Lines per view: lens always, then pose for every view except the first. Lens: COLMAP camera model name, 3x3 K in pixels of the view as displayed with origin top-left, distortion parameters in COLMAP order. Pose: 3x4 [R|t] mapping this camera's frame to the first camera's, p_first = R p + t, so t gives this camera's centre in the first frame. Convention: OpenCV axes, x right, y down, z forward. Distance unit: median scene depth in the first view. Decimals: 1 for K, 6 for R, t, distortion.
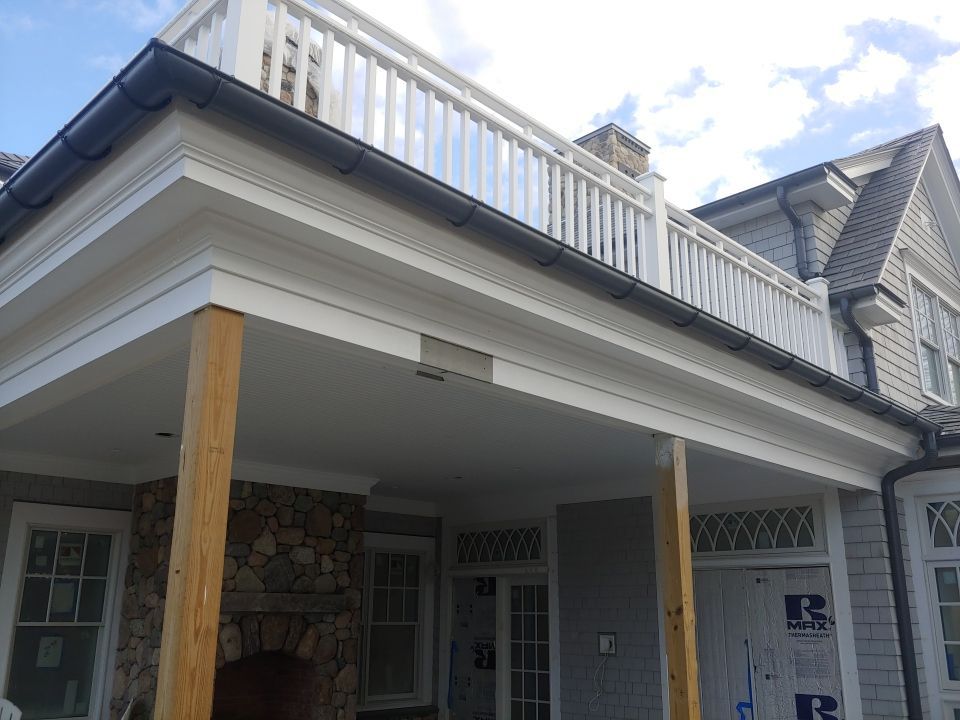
lens RADIAL K [[858.3, 0, 469.3], [0, 858.3, 370.8], [0, 0, 1]] dist [0.082455, -0.130578]
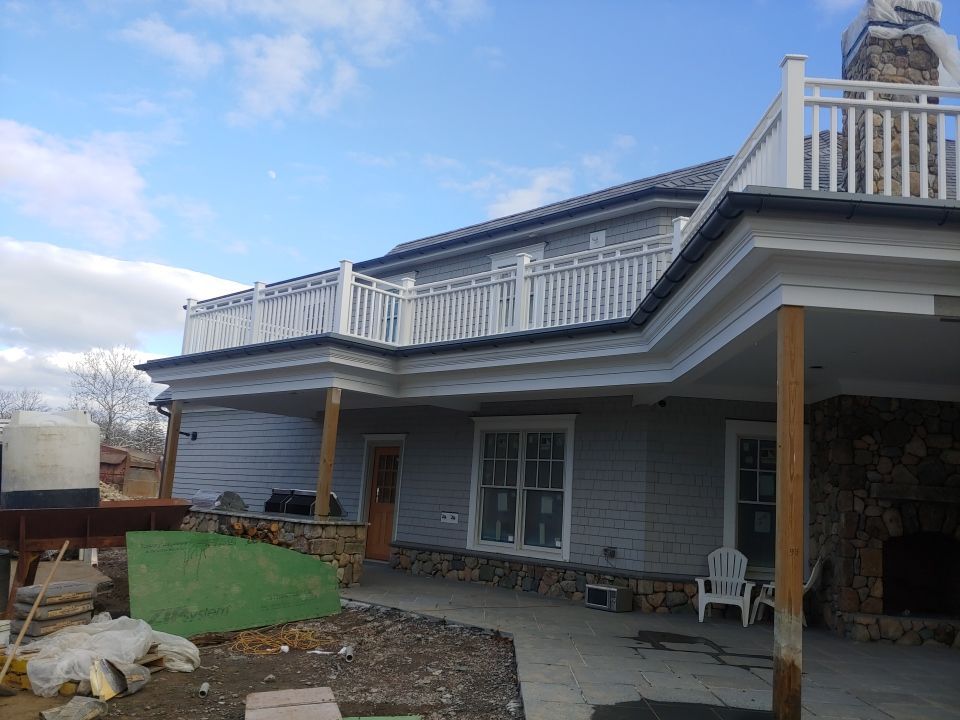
lens RADIAL K [[858.3, 0, 484.0], [0, 858.3, 352.5], [0, 0, 1]] dist [0.082455, -0.130578]
pose [[0.711560, -0.088710, -0.697003, 0.205134], [0.136643, 0.990529, 0.013429, -0.034585], [0.689210, -0.104796, 0.716943, -0.302256]]
